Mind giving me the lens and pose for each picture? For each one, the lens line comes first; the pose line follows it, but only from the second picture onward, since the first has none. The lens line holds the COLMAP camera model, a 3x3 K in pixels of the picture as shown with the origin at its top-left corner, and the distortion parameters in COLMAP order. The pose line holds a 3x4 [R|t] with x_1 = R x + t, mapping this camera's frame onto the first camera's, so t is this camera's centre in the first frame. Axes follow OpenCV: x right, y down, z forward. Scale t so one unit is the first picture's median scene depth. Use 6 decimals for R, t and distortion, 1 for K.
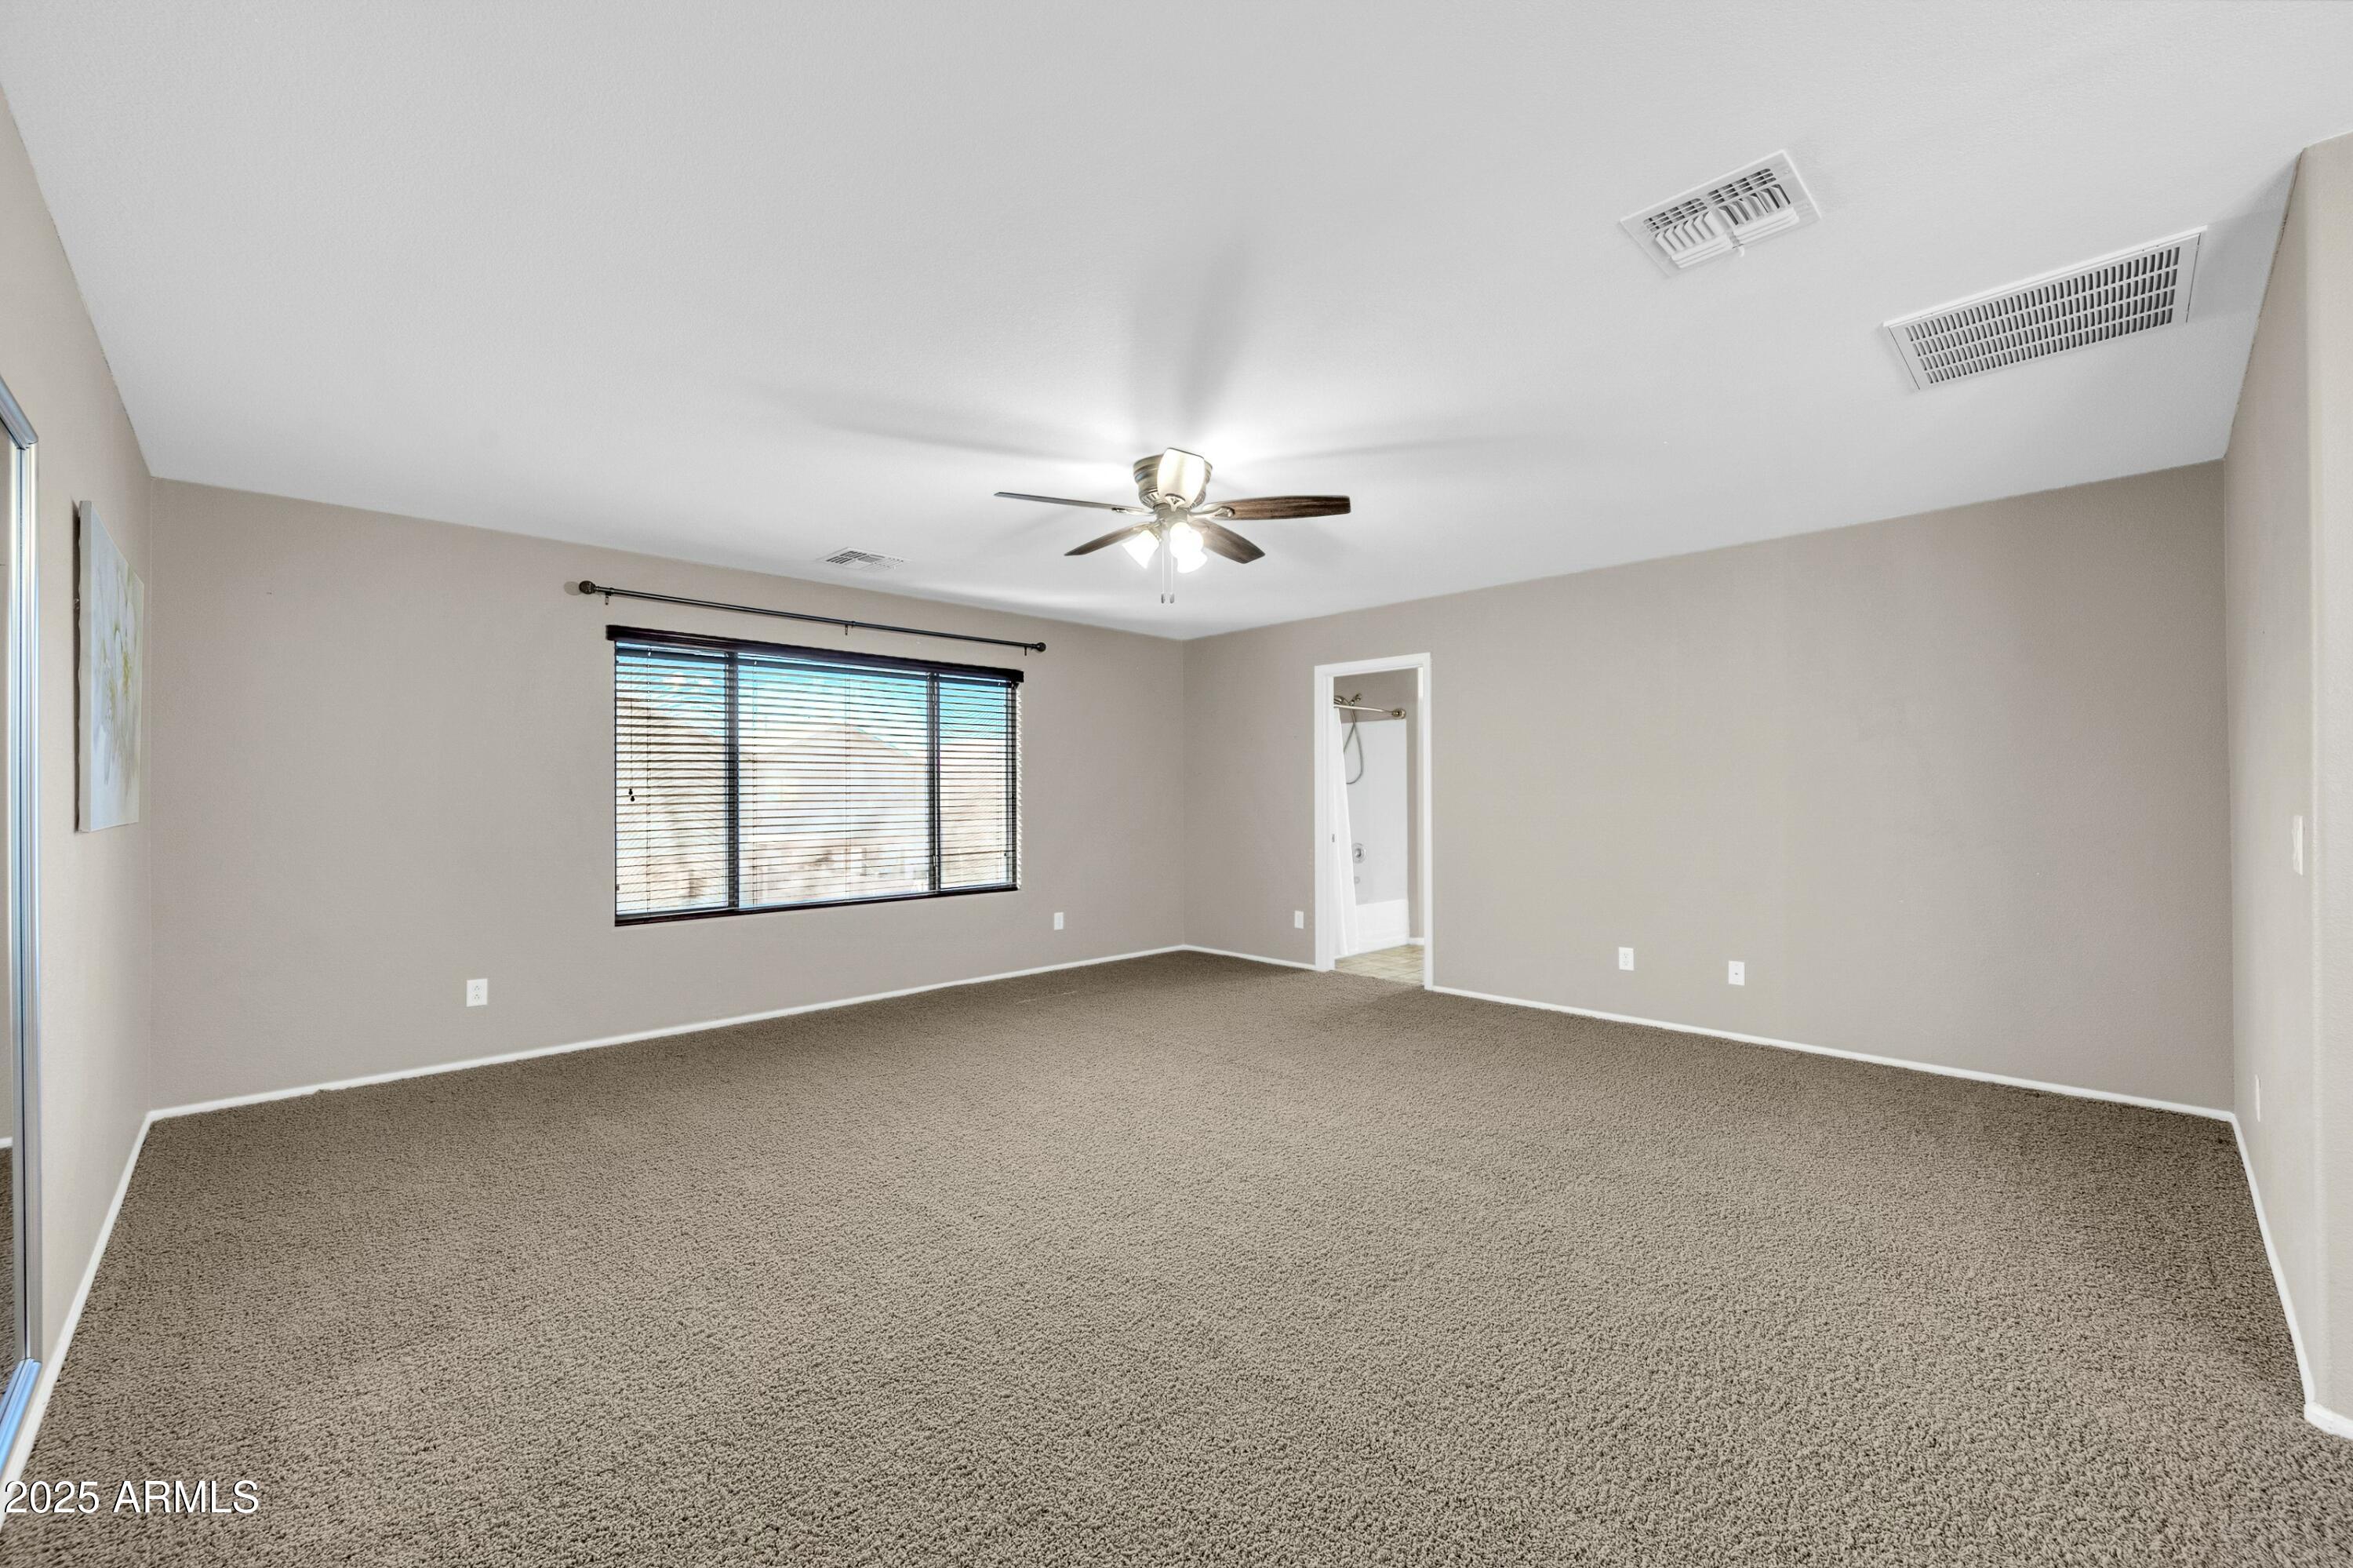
lens RADIAL K [[933.4, 0, 1166.9], [0, 933.4, 792.0], [0, 0, 1]] dist [-0.001417, 0.000031]
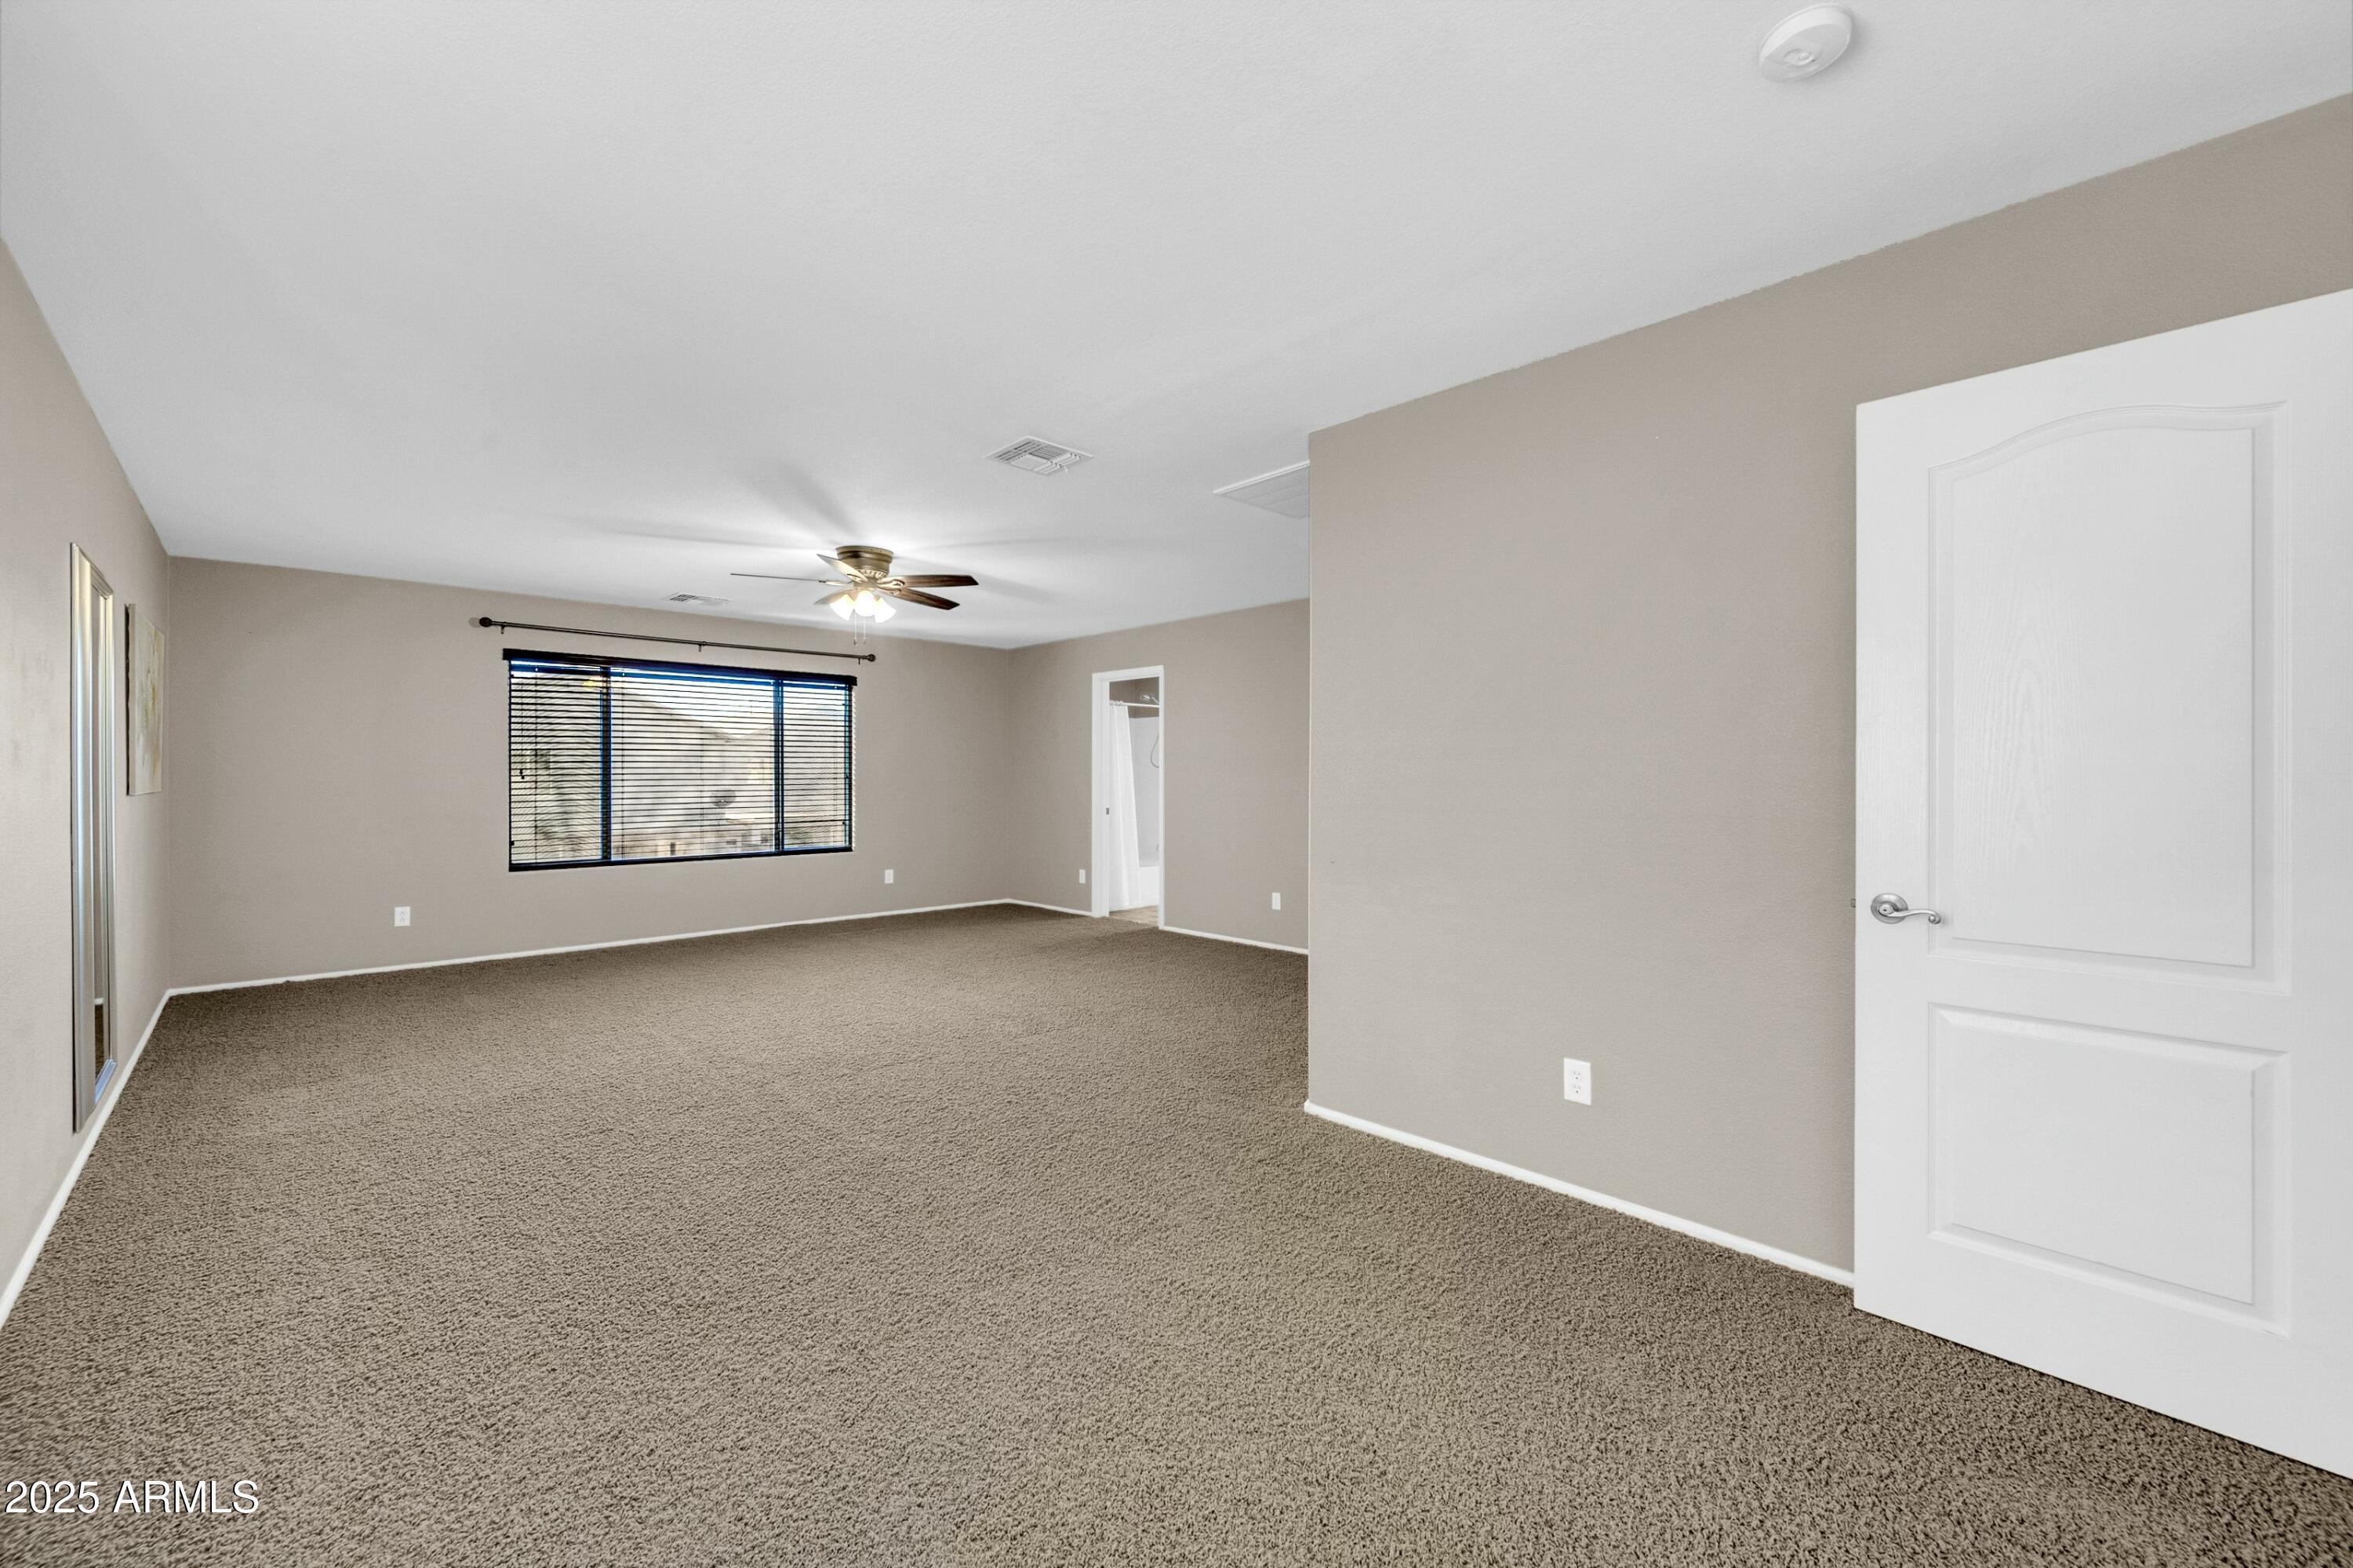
lens RADIAL K [[950.7, 0, 1184.9], [0, 950.7, 778.5], [0, 0, 1]] dist [0.000224, -0.000462]
pose [[0.999962, 0.003526, -0.007981, 0.363815], [-0.003482, 0.999979, 0.005528, -0.001872], [0.008000, -0.005500, 0.999953, -0.337579]]
